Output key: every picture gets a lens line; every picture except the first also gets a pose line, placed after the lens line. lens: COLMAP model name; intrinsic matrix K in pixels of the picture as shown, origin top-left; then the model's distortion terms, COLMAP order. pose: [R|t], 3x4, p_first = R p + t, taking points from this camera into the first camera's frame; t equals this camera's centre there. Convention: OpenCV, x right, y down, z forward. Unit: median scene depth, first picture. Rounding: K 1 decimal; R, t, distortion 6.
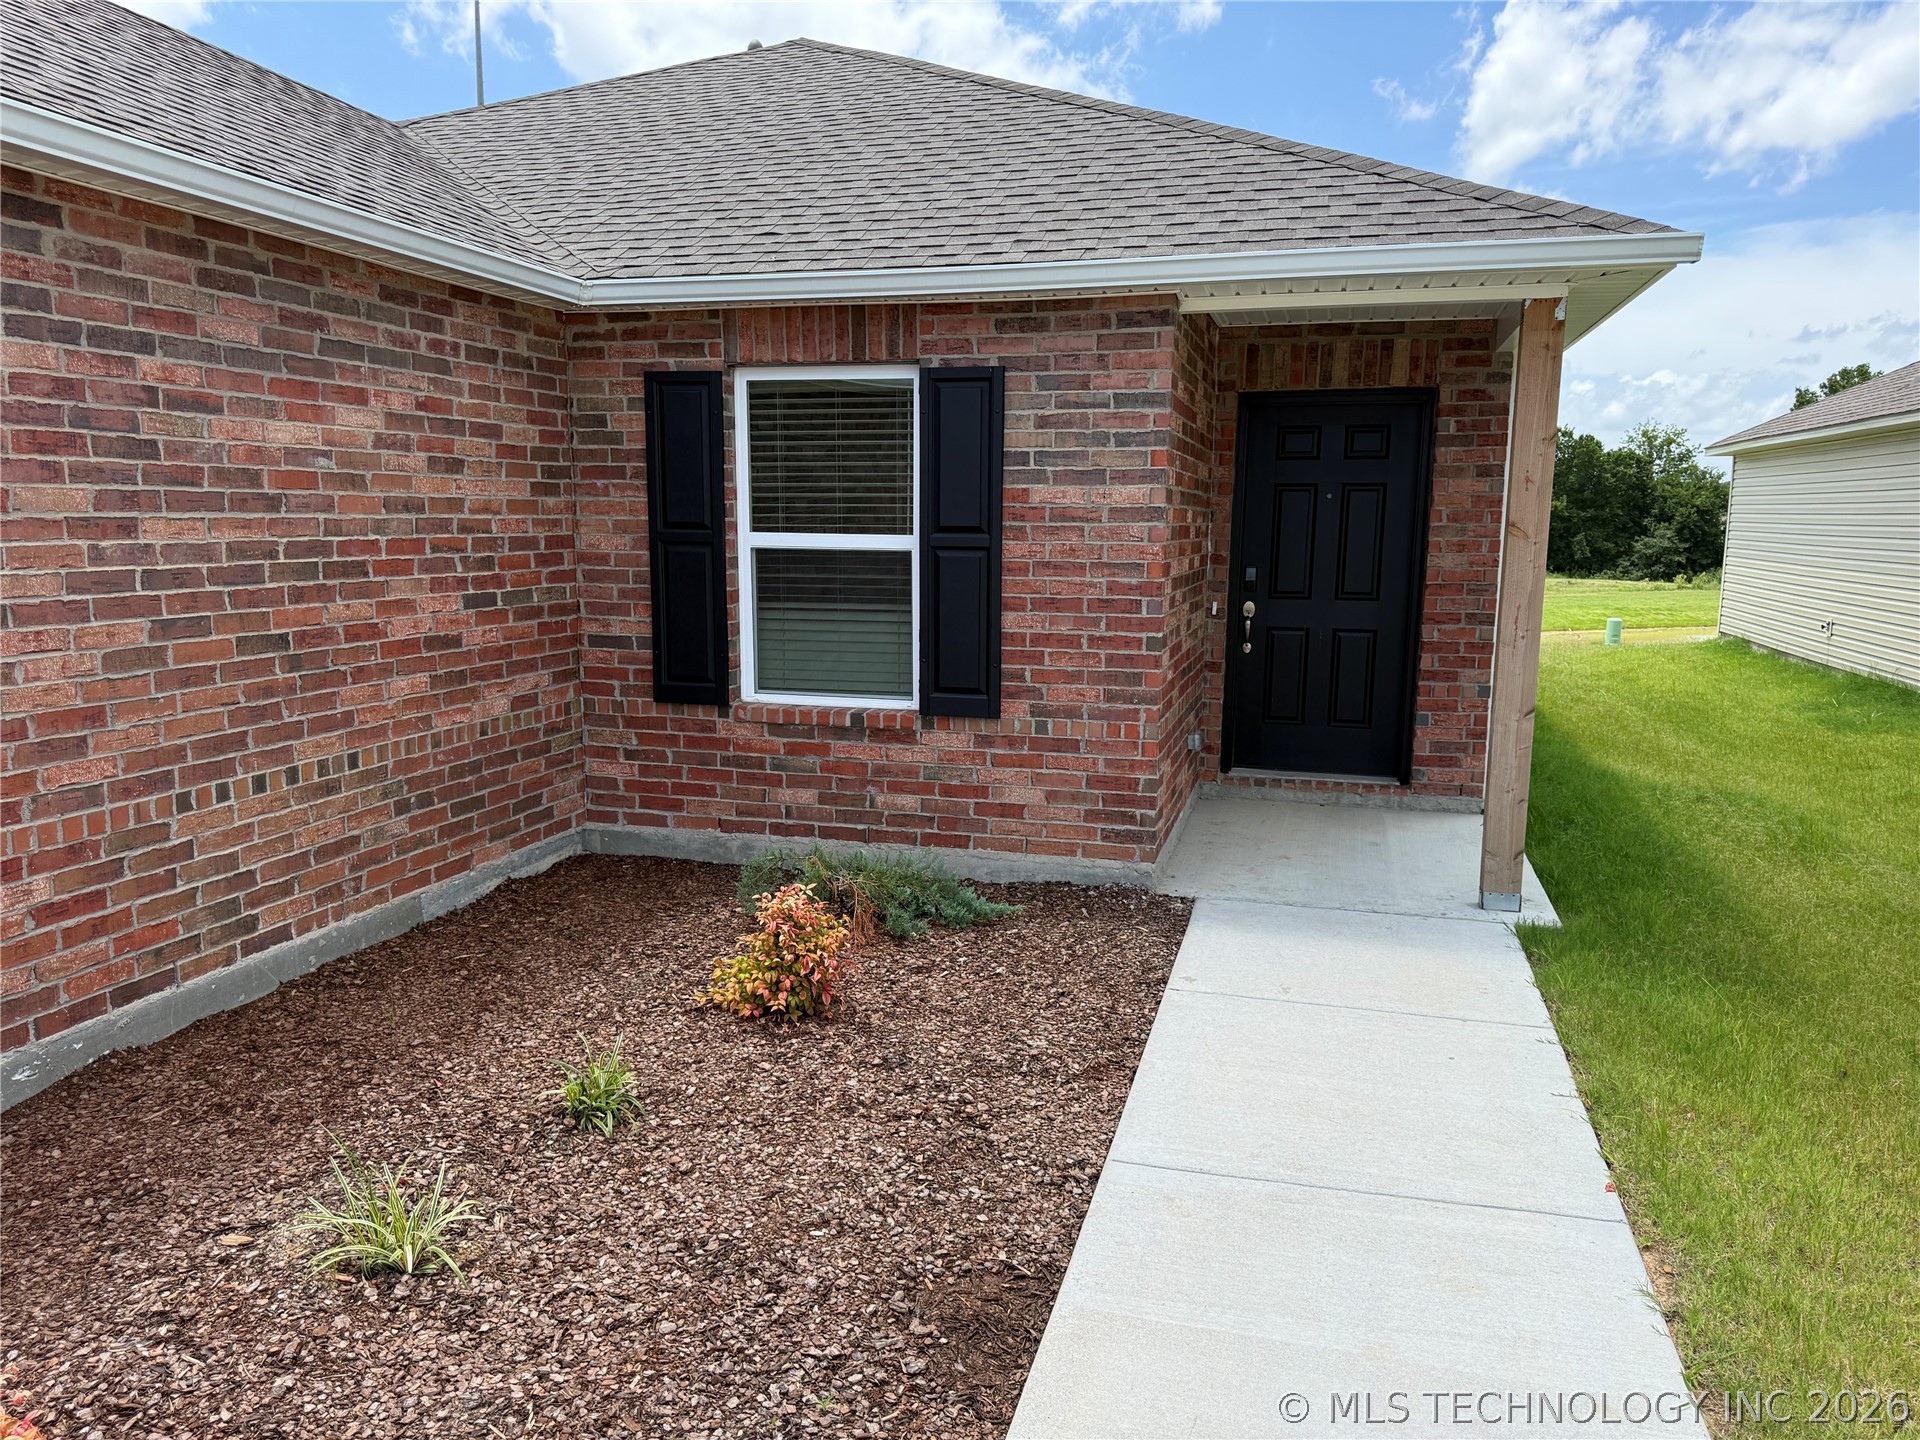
lens RADIAL K [[1366.1, 0, 960.0], [0, 1366.1, 720.0], [0, 0, 1]] dist [0.005510, 0.000242]
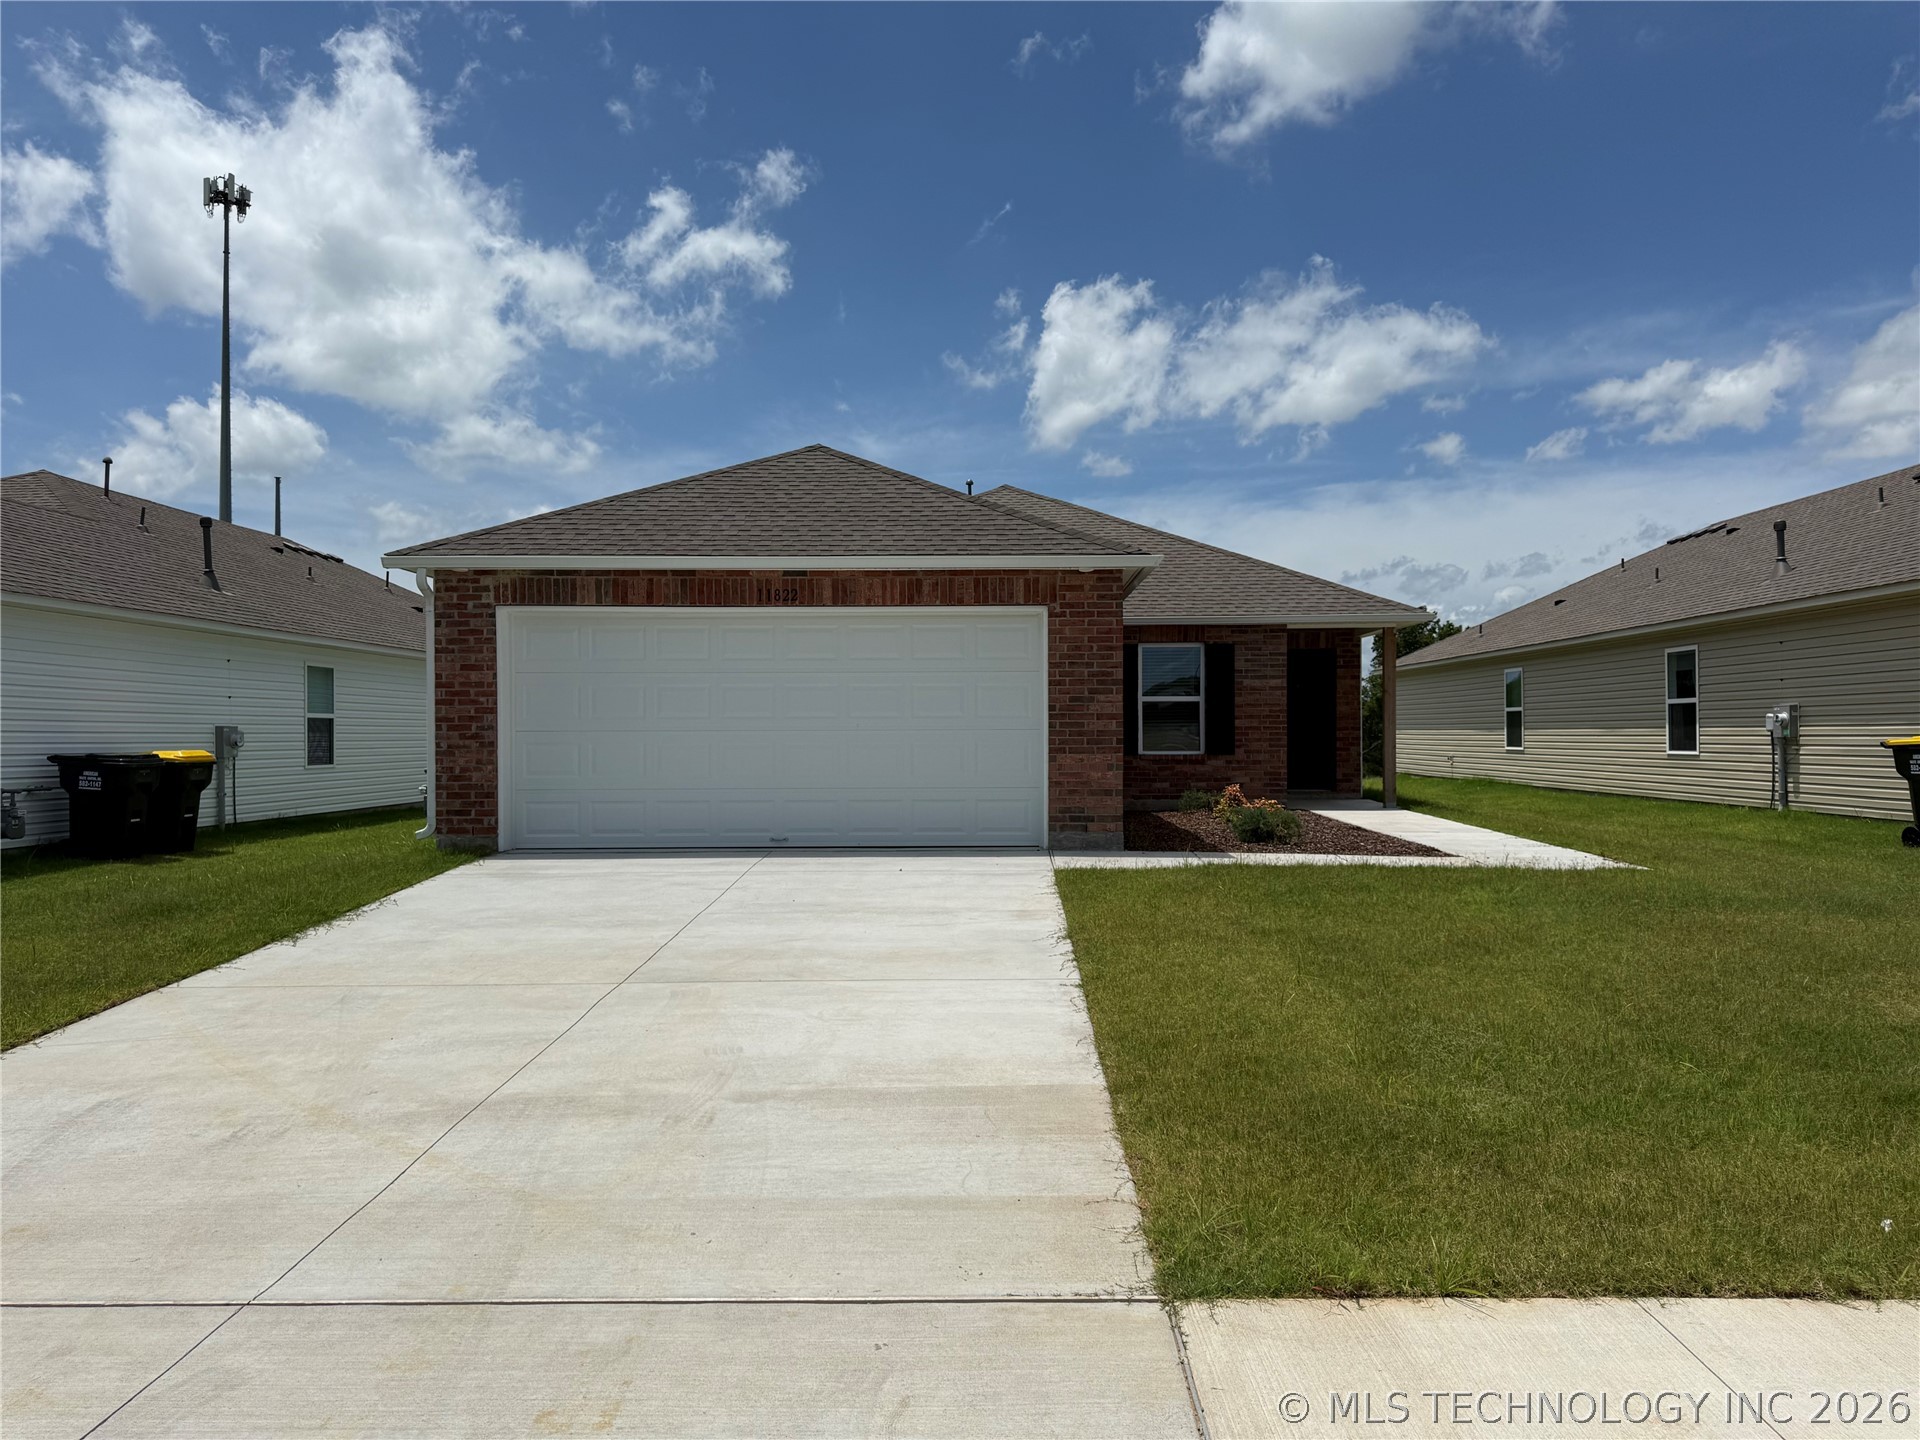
lens RADIAL K [[1366.1, 0, 960.0], [0, 1366.1, 720.0], [0, 0, 1]] dist [0.005510, 0.000242]
pose [[0.969946, -0.006984, 0.243220, -1.315646], [0.046880, 0.986224, -0.158635, 0.380913], [-0.238761, 0.165270, 0.956911, -1.808084]]
